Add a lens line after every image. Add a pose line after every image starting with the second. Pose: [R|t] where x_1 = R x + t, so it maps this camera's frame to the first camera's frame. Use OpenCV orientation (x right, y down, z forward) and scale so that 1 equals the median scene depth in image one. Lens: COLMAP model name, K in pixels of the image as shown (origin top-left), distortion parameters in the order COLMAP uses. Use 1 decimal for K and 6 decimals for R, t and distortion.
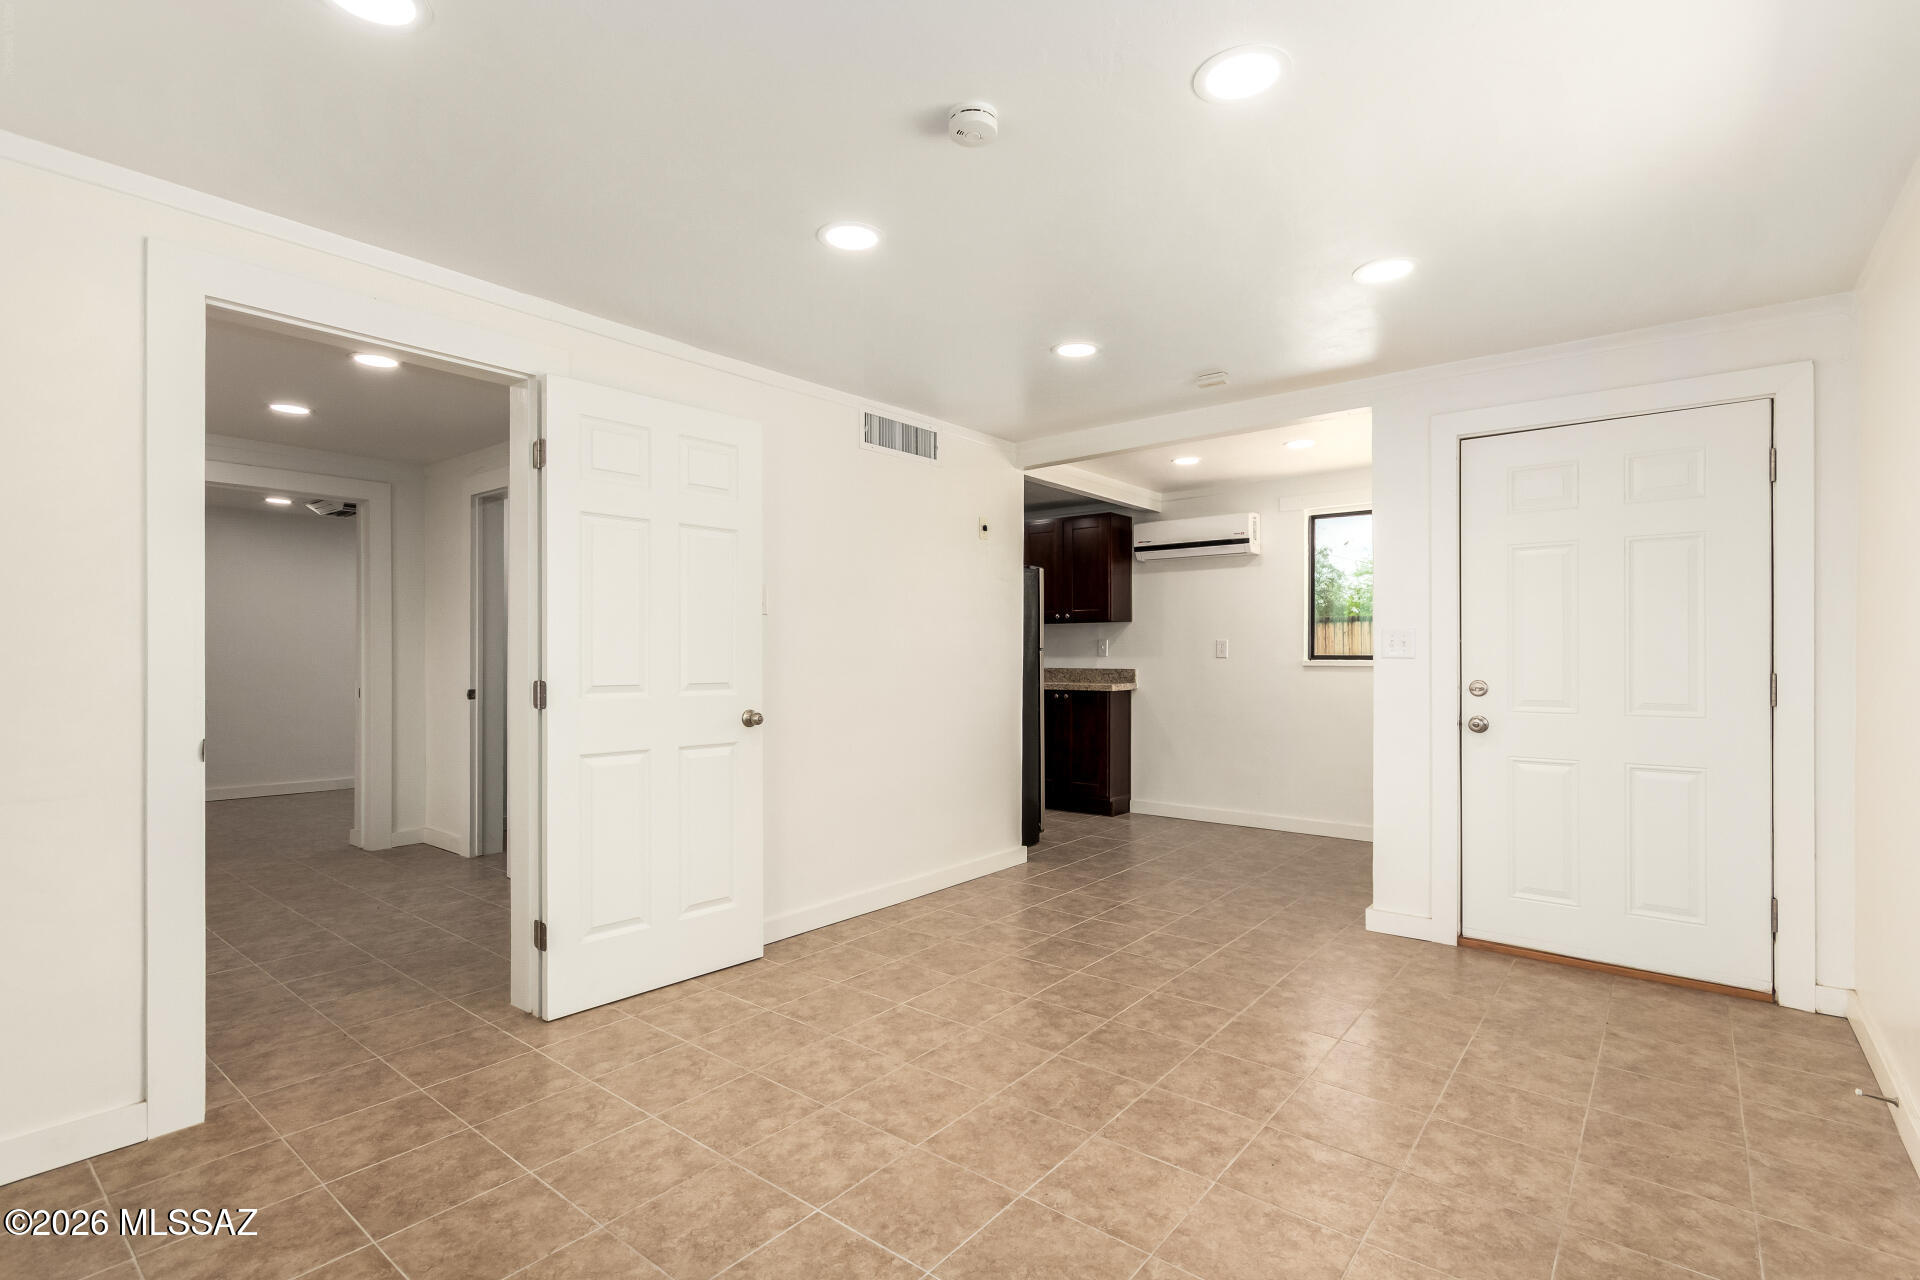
lens RADIAL K [[890.2, 0, 967.6], [0, 890.2, 650.2], [0, 0, 1]] dist [0.002357, -0.000194]
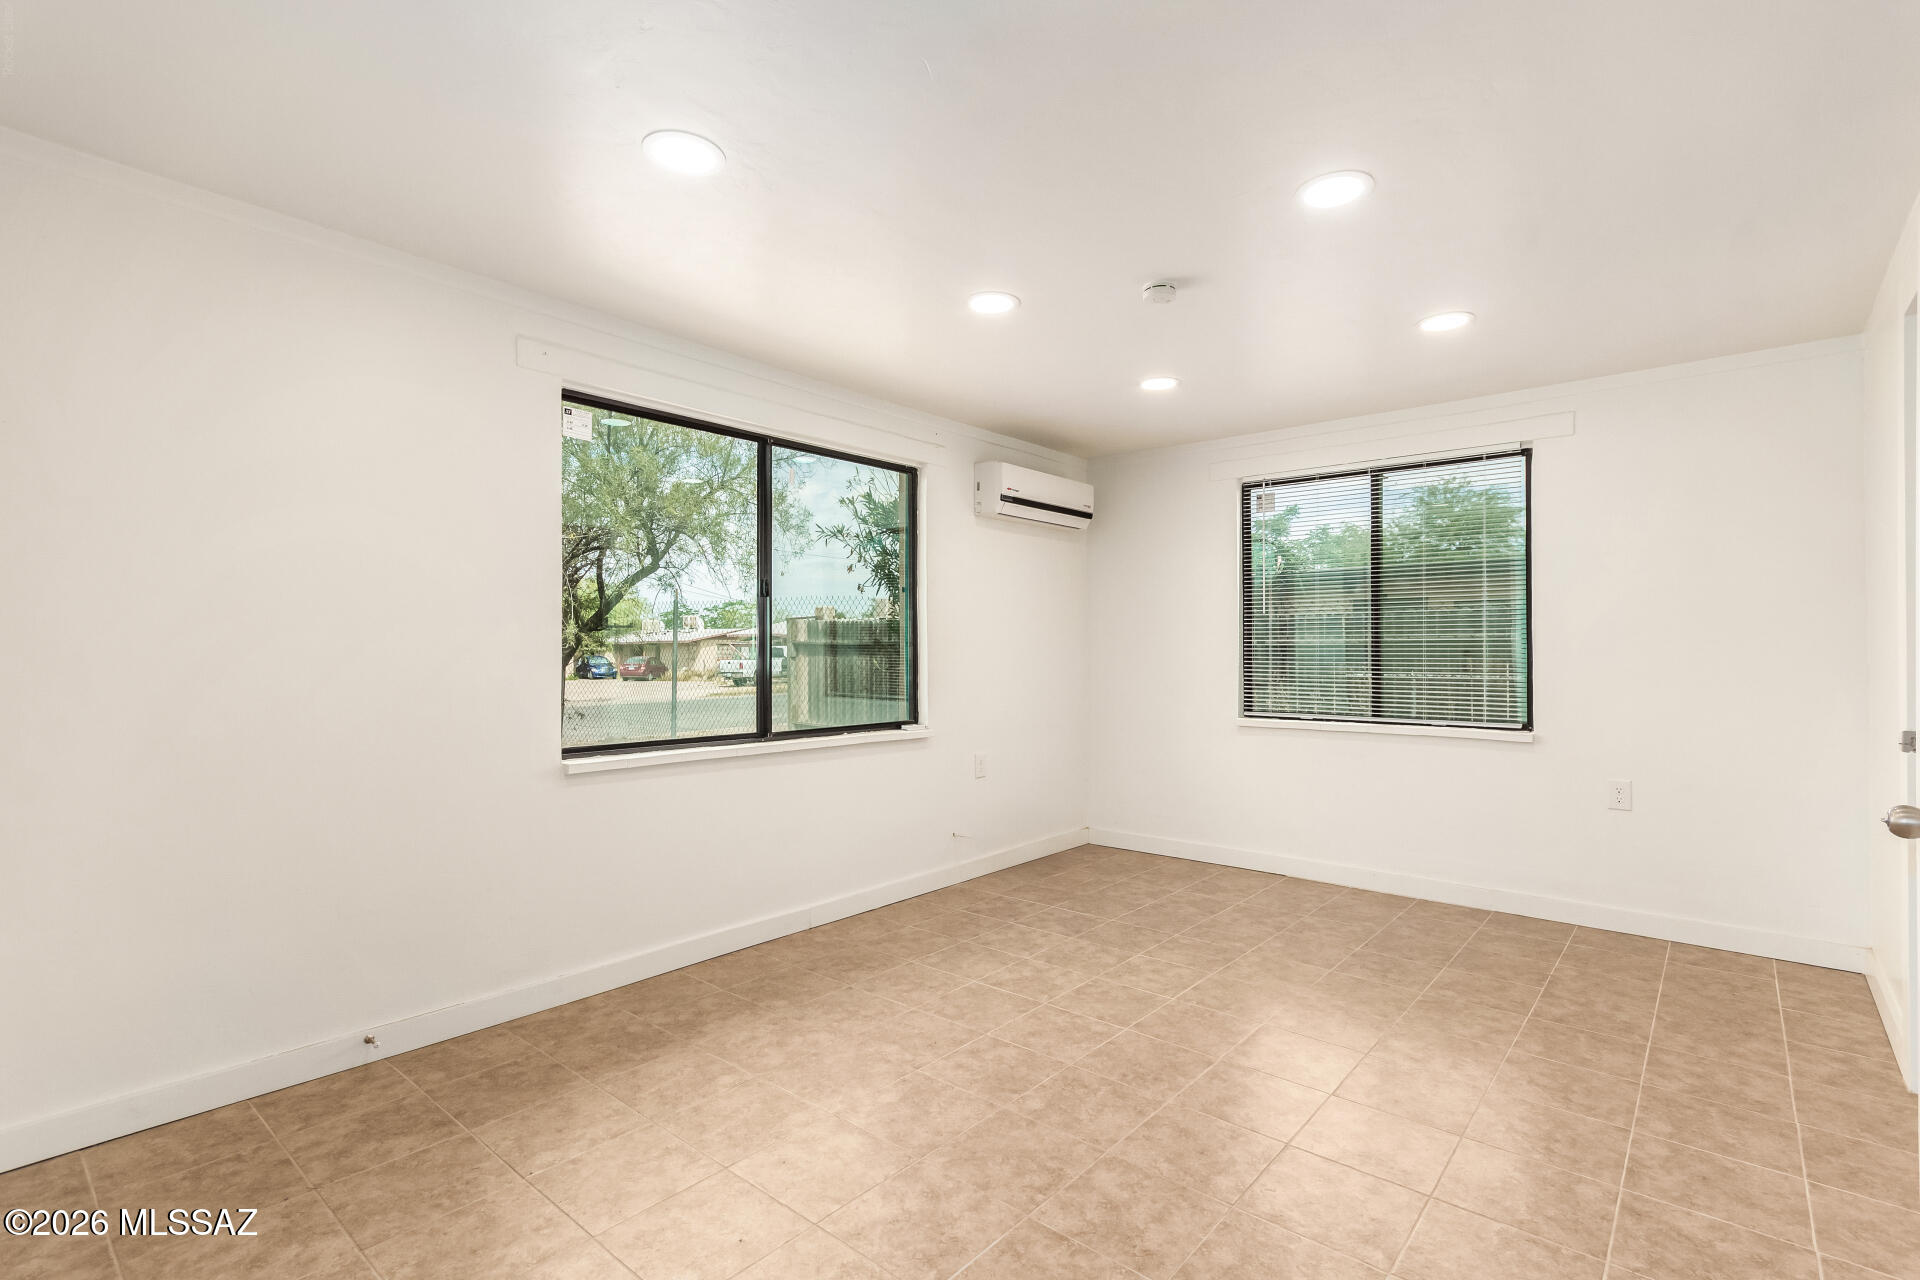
lens RADIAL K [[890.2, 0, 962.1], [0, 890.2, 636.4], [0, 0, 1]] dist [0.002357, -0.000194]
pose [[-0.999210, -0.000711, 0.039744, 0.195404], [-0.001387, 0.999855, -0.016982, 0.004701], [-0.039726, -0.017024, -0.999066, 1.785865]]
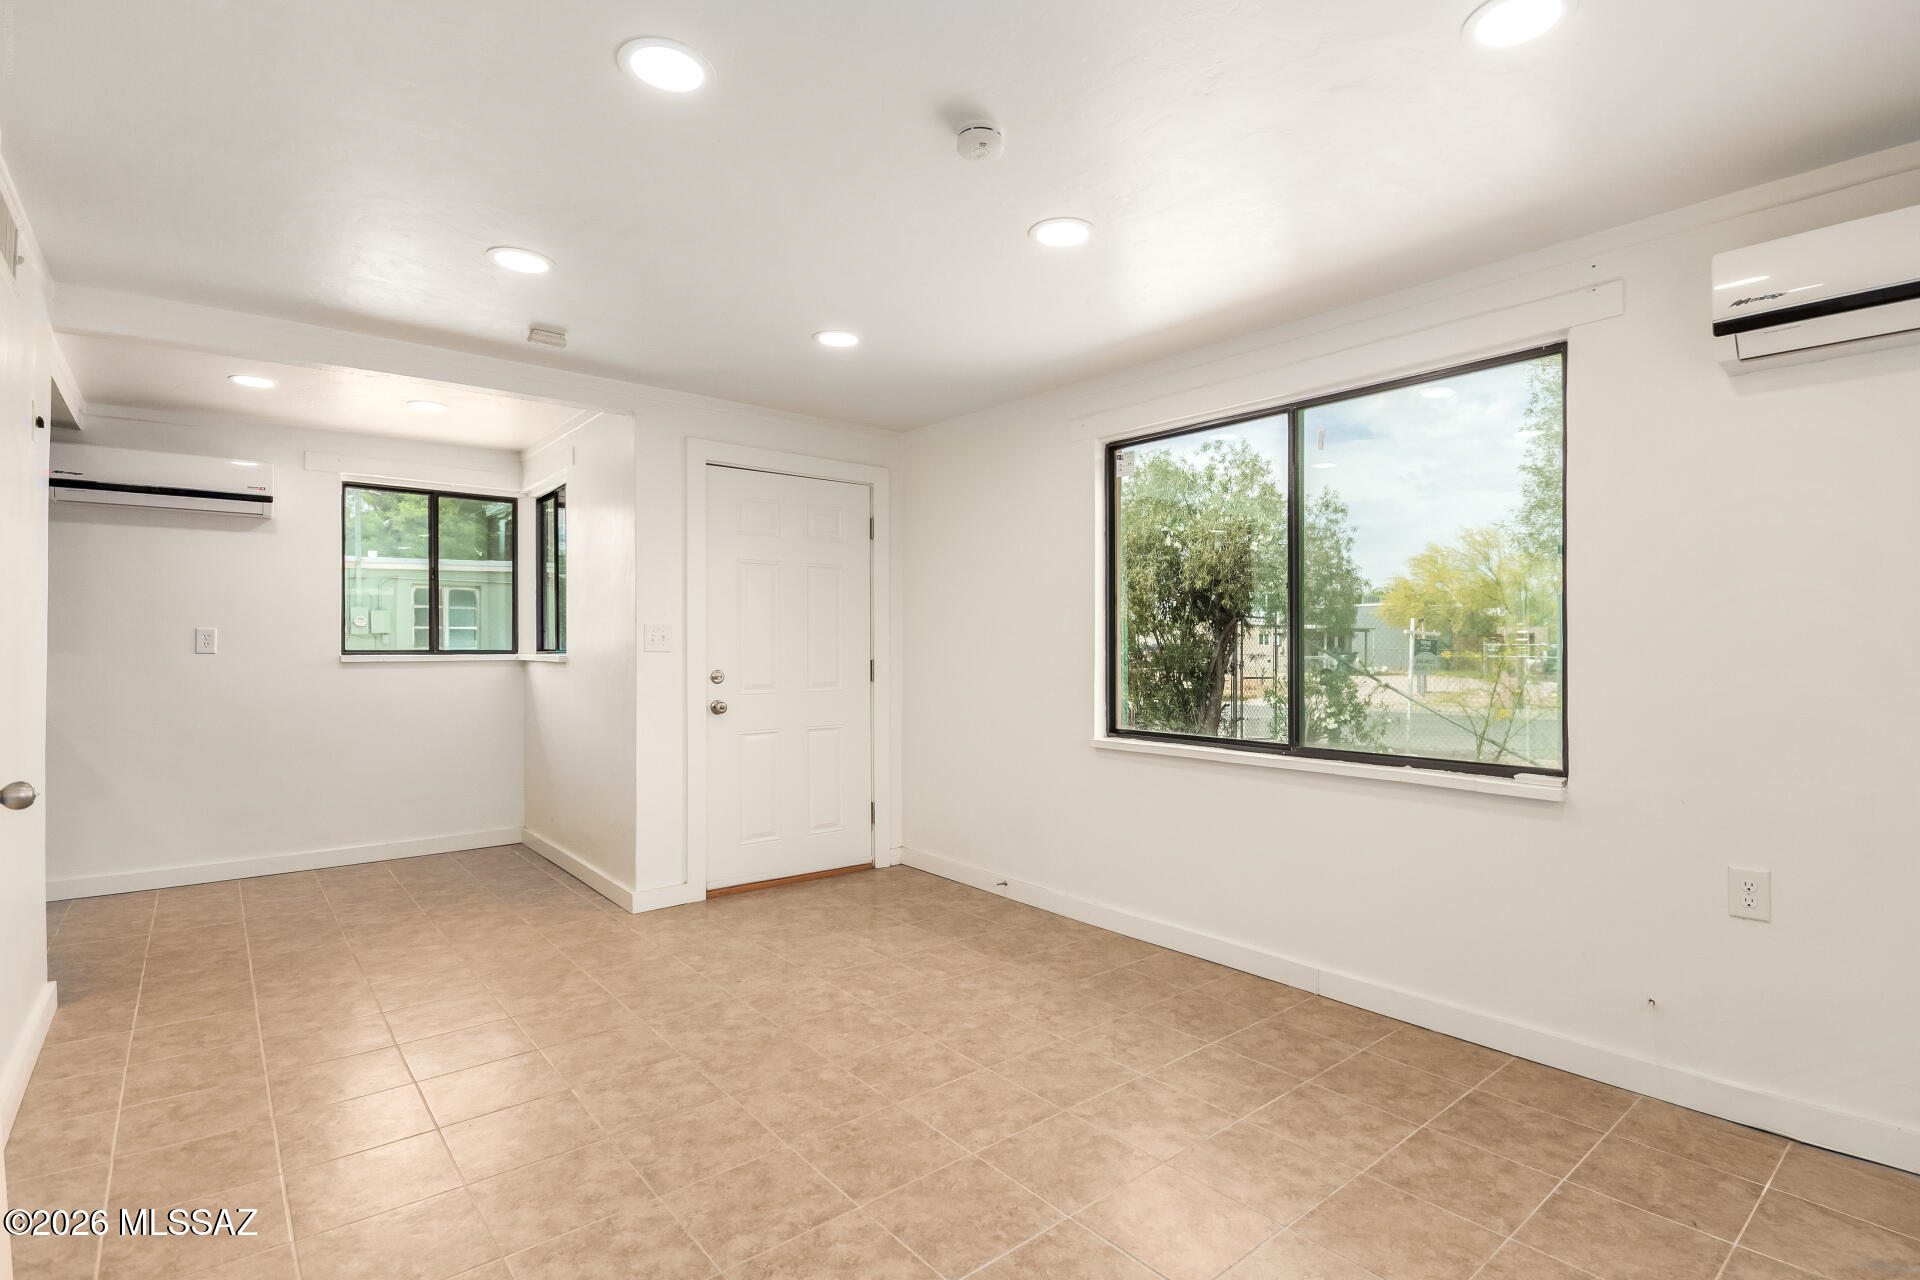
lens RADIAL K [[903.9, 0, 985.2], [0, 903.9, 638.3], [0, 0, 1]] dist [-0.012278, -0.004360]
pose [[0.188196, 0.011810, 0.982060, -0.734154], [-0.005662, 0.999924, -0.010940, 0.002327], [-0.982115, -0.003502, 0.188249, 0.571400]]
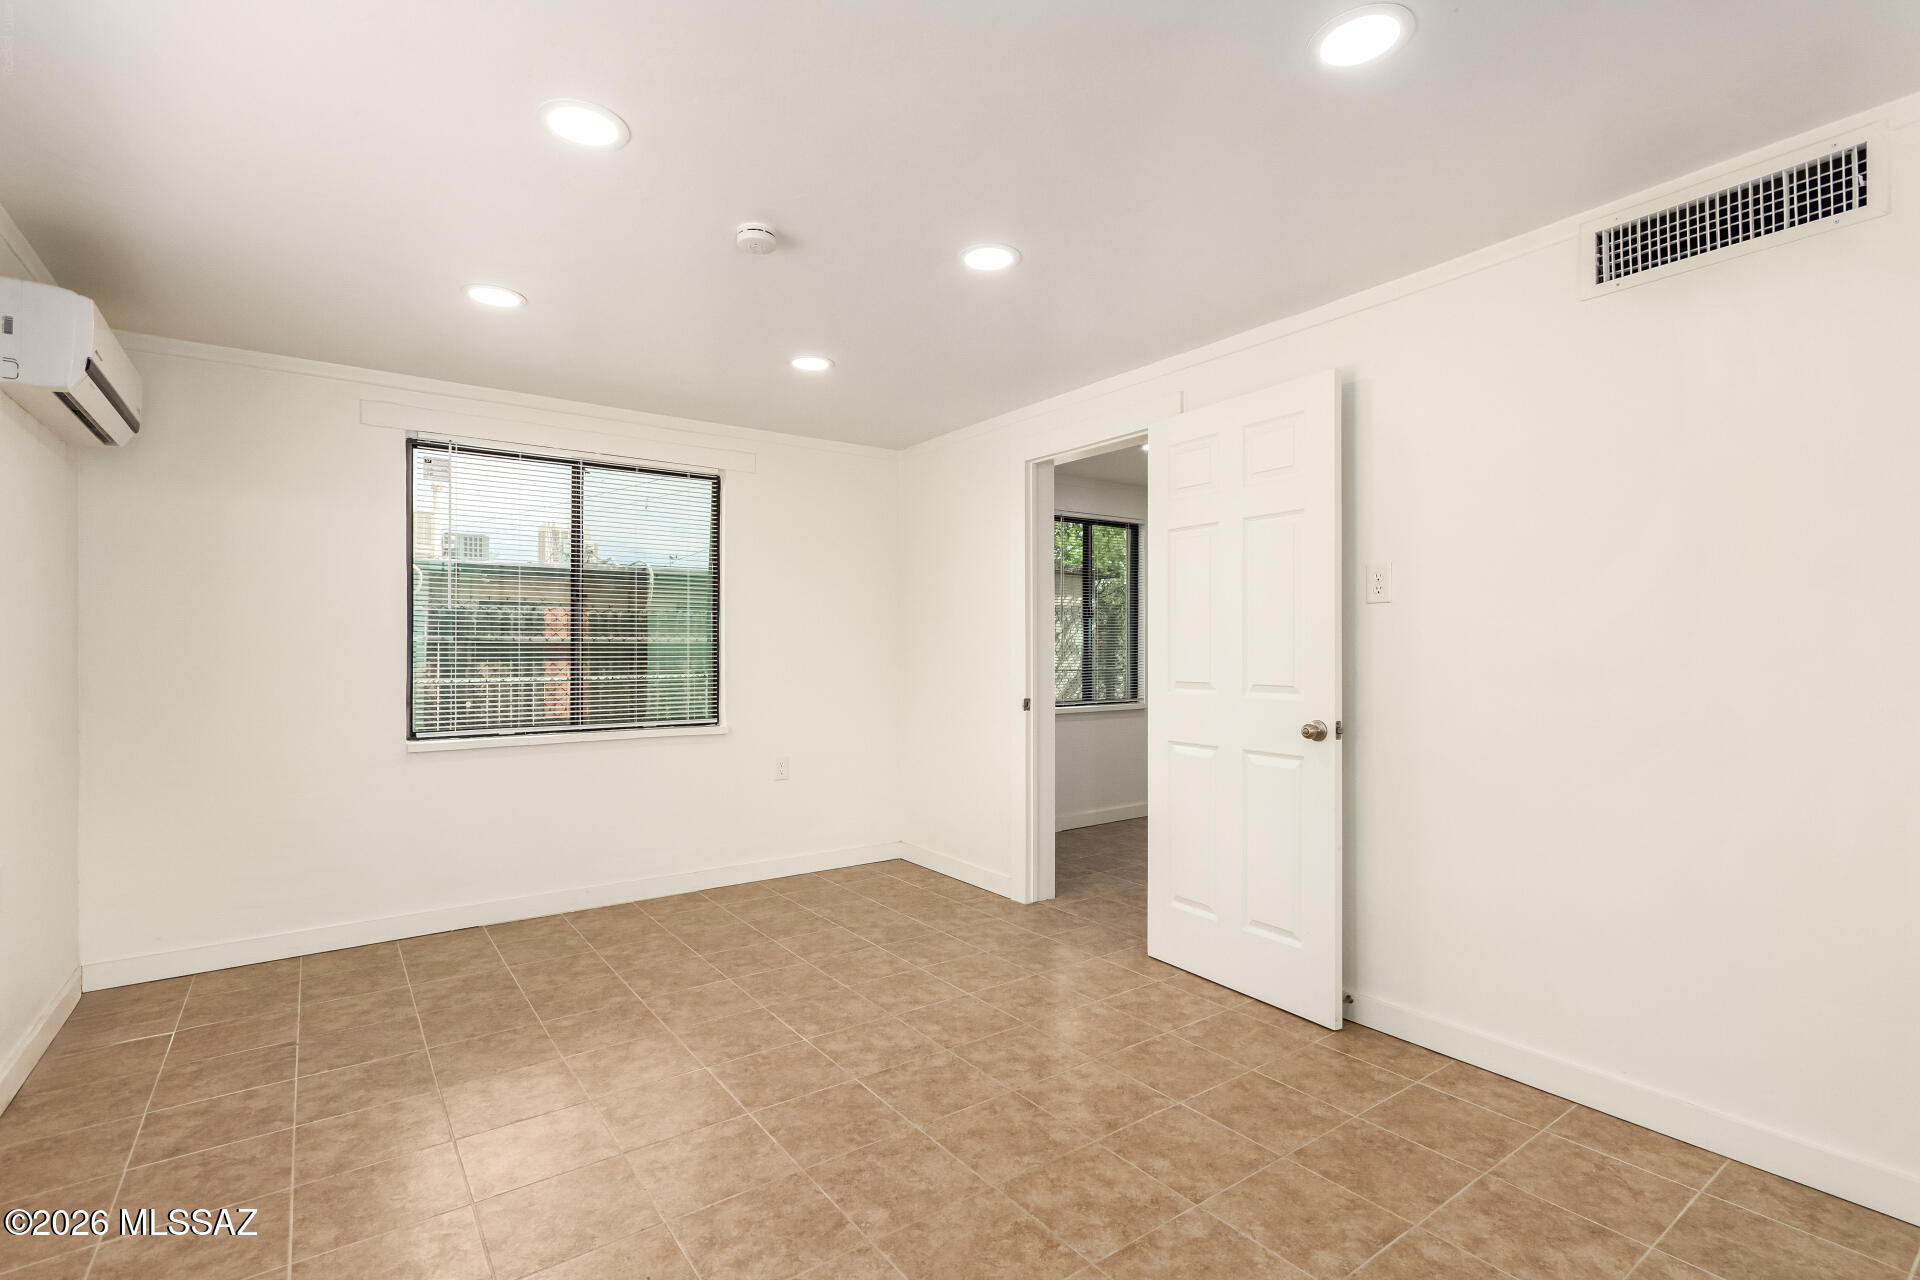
lens RADIAL K [[890.2, 0, 974.5], [0, 890.2, 638.3], [0, 0, 1]] dist [0.002357, -0.000194]
pose [[-0.257895, -0.015560, -0.966048, 0.824683], [0.004880, 0.999837, -0.017407, 0.004306], [0.966161, -0.009204, -0.257776, 1.165083]]
